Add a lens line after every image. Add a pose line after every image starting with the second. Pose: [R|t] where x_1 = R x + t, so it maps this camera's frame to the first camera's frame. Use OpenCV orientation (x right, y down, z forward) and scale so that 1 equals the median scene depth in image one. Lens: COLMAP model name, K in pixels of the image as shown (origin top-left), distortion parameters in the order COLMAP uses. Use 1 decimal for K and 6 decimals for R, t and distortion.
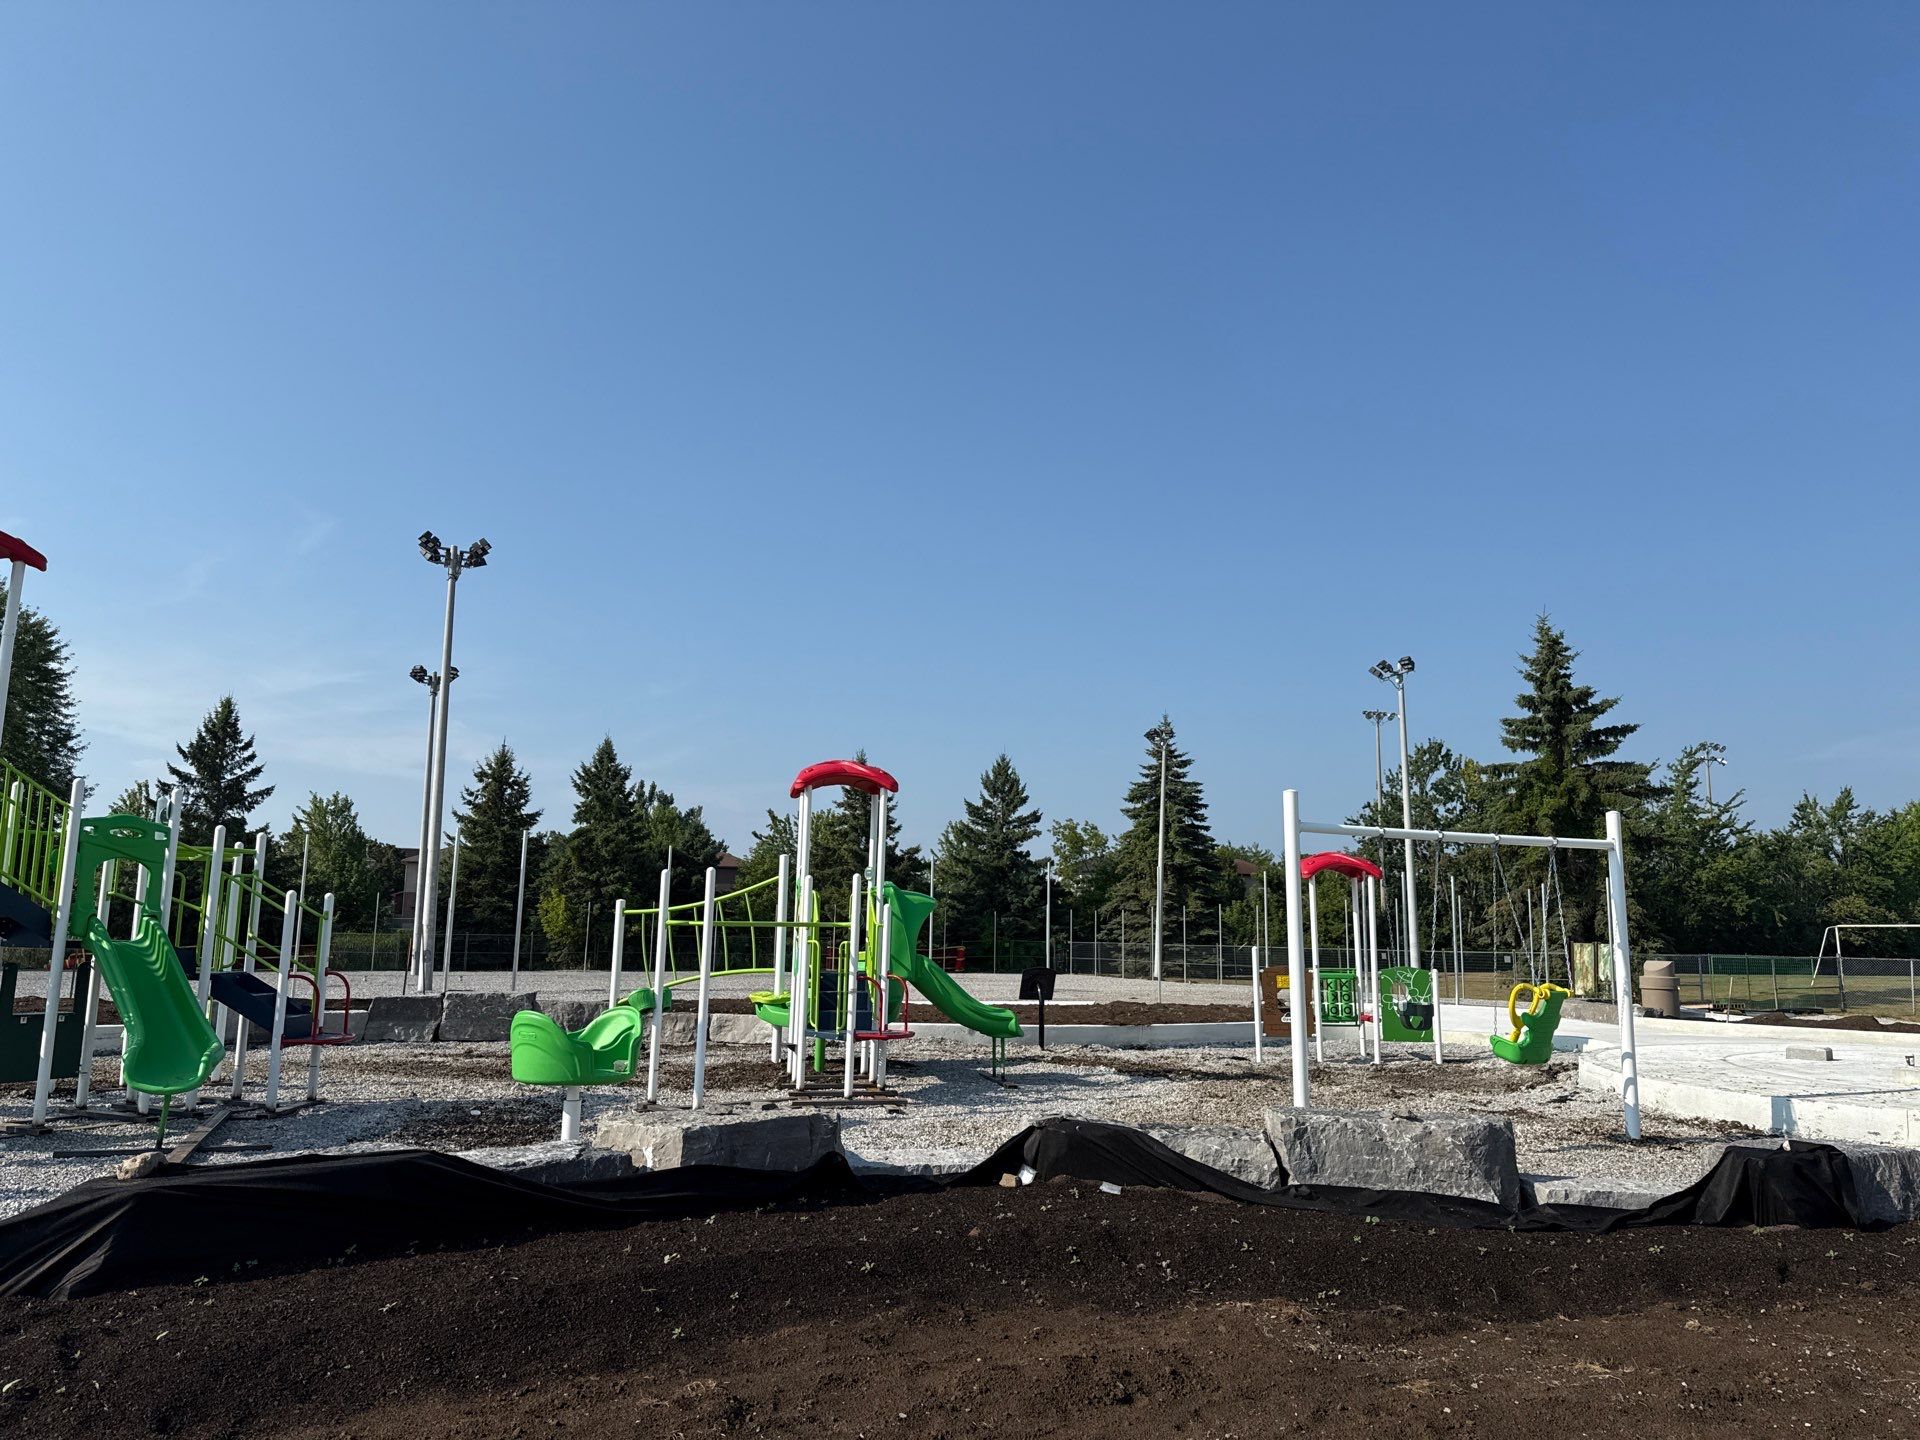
lens RADIAL K [[1360.0, 0, 962.7], [0, 1360.0, 715.9], [0, 0, 1]] dist [0.065156, -0.086052]
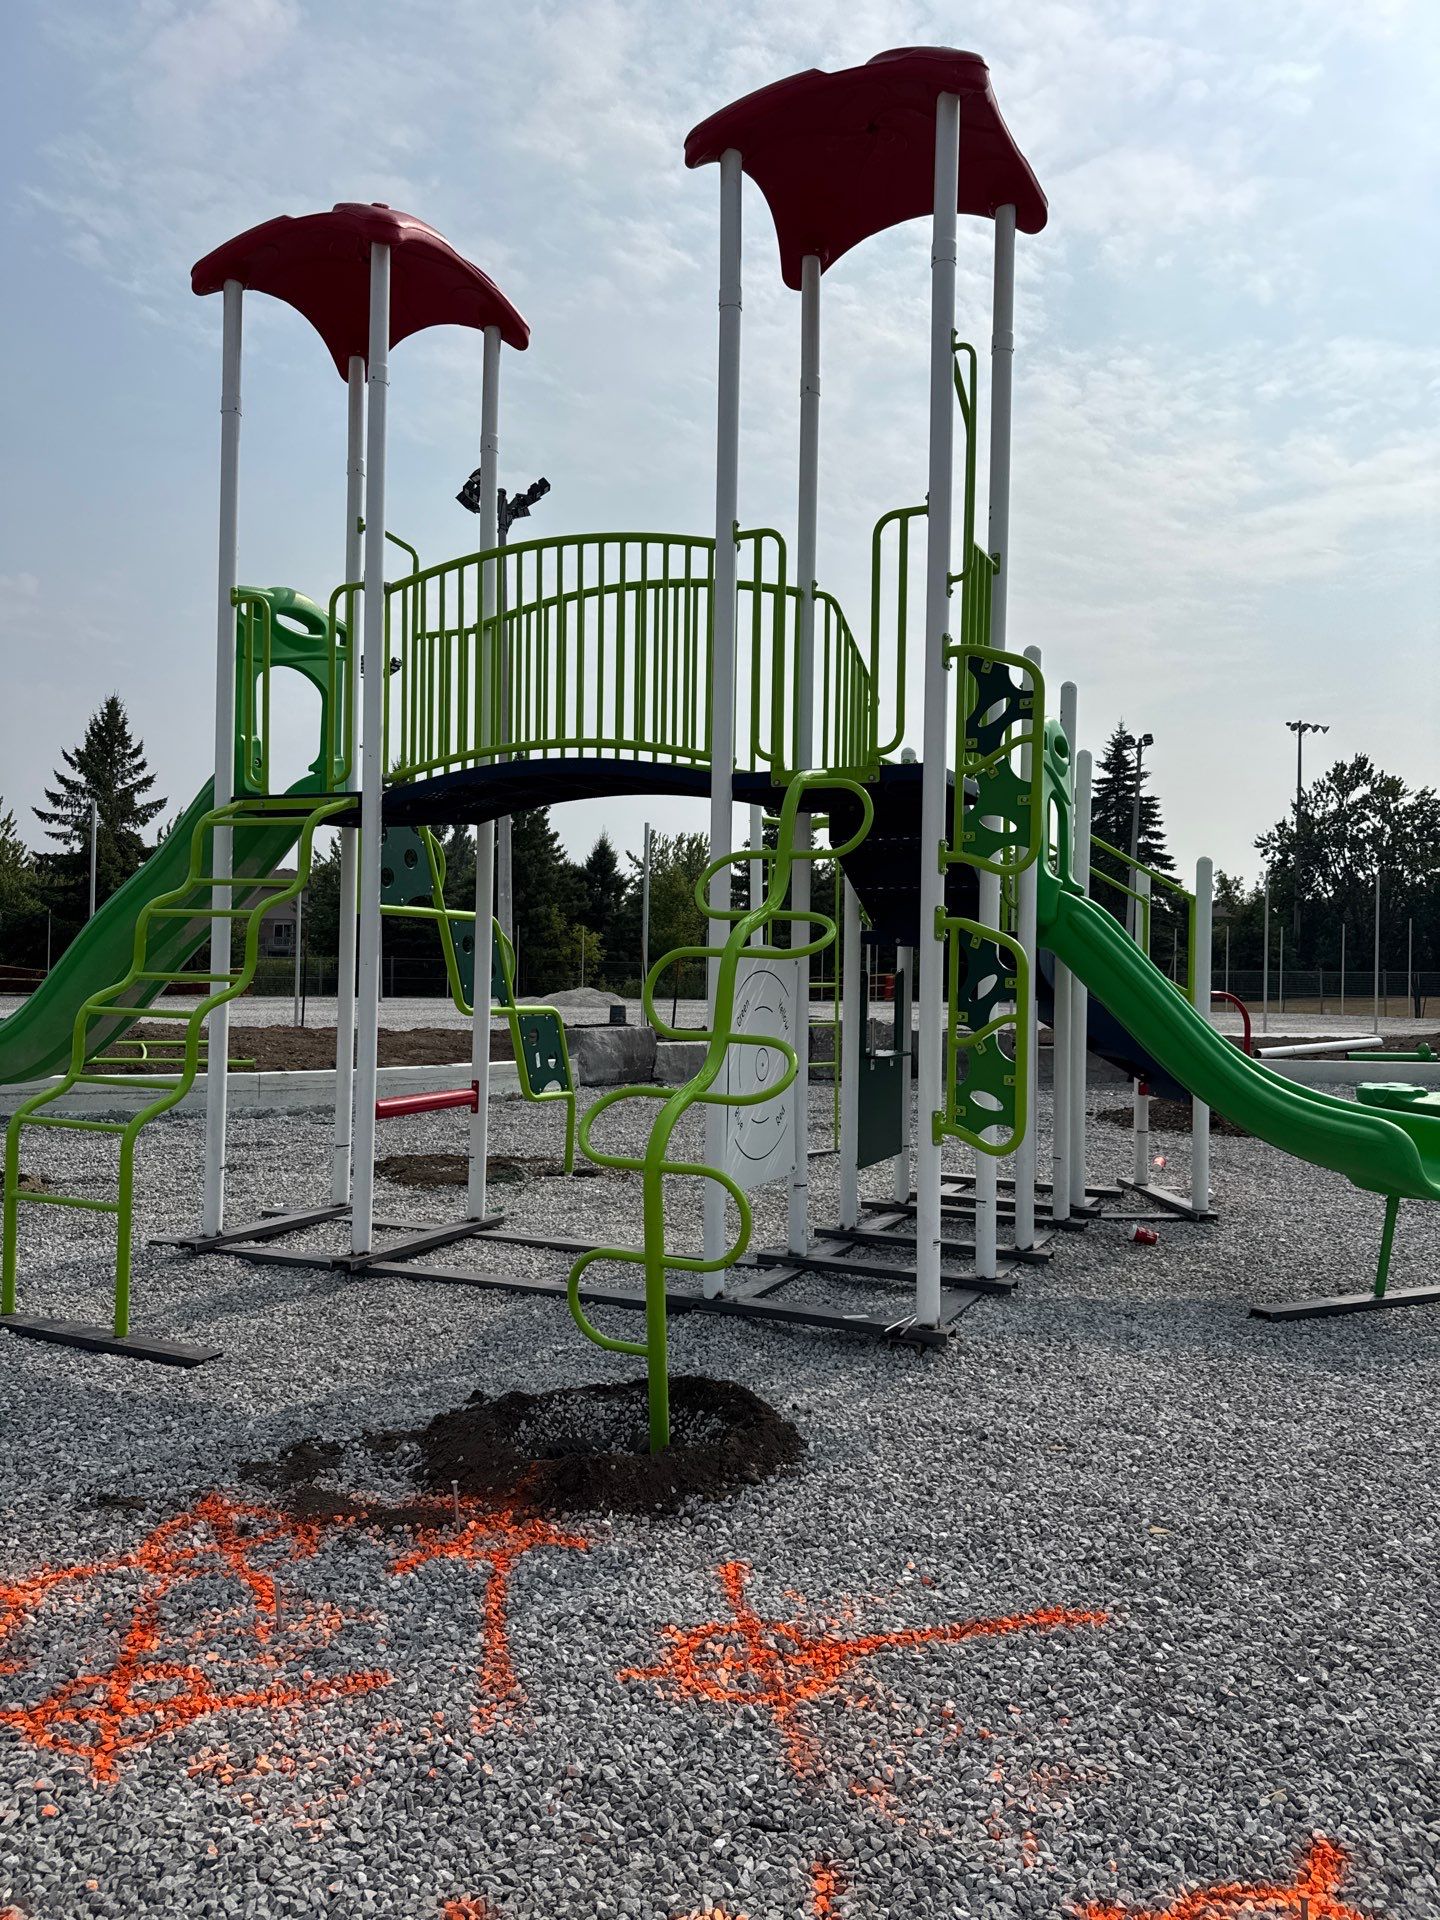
lens RADIAL K [[1322.2, 0, 716.0], [0, 1322.2, 961.6], [0, 0, 1]] dist [0.161697, -0.318615]
pose [[0.999743, -0.002162, 0.022556, -0.161060], [-0.001390, 0.987715, 0.156260, 0.018860], [-0.022617, -0.156252, 0.987458, 0.095934]]
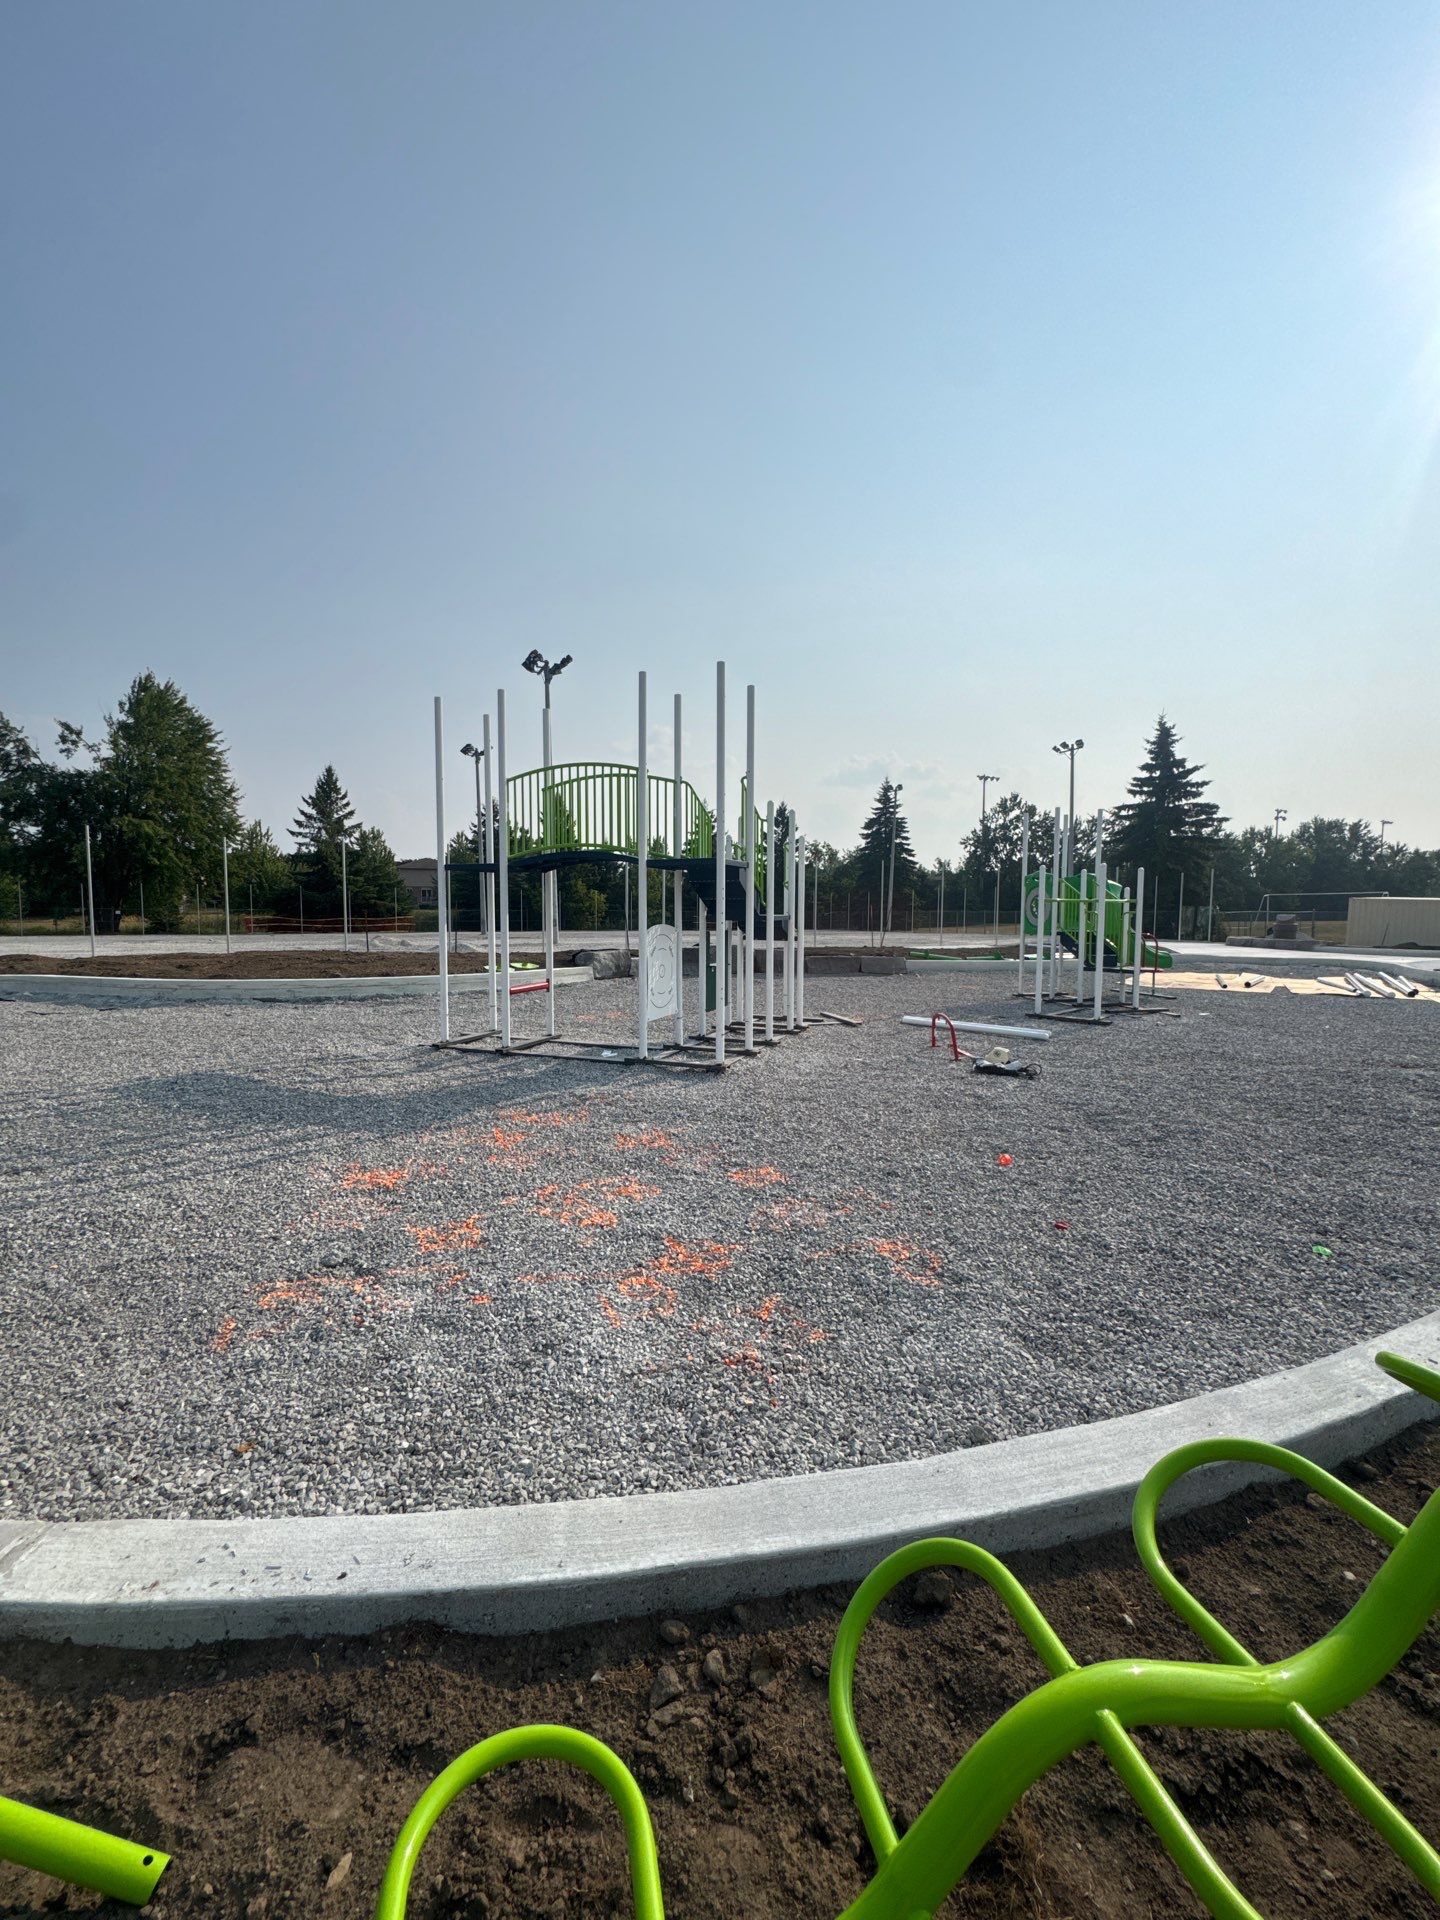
lens RADIAL K [[759.2, 0, 718.4], [0, 759.2, 963.2], [0, 0, 1]] dist [0.000297, 0.000183]
pose [[0.996651, -0.019878, 0.079315, -0.155944], [0.001054, 0.973045, 0.230611, 0.006786], [-0.081761, -0.229756, 0.969808, 0.050202]]
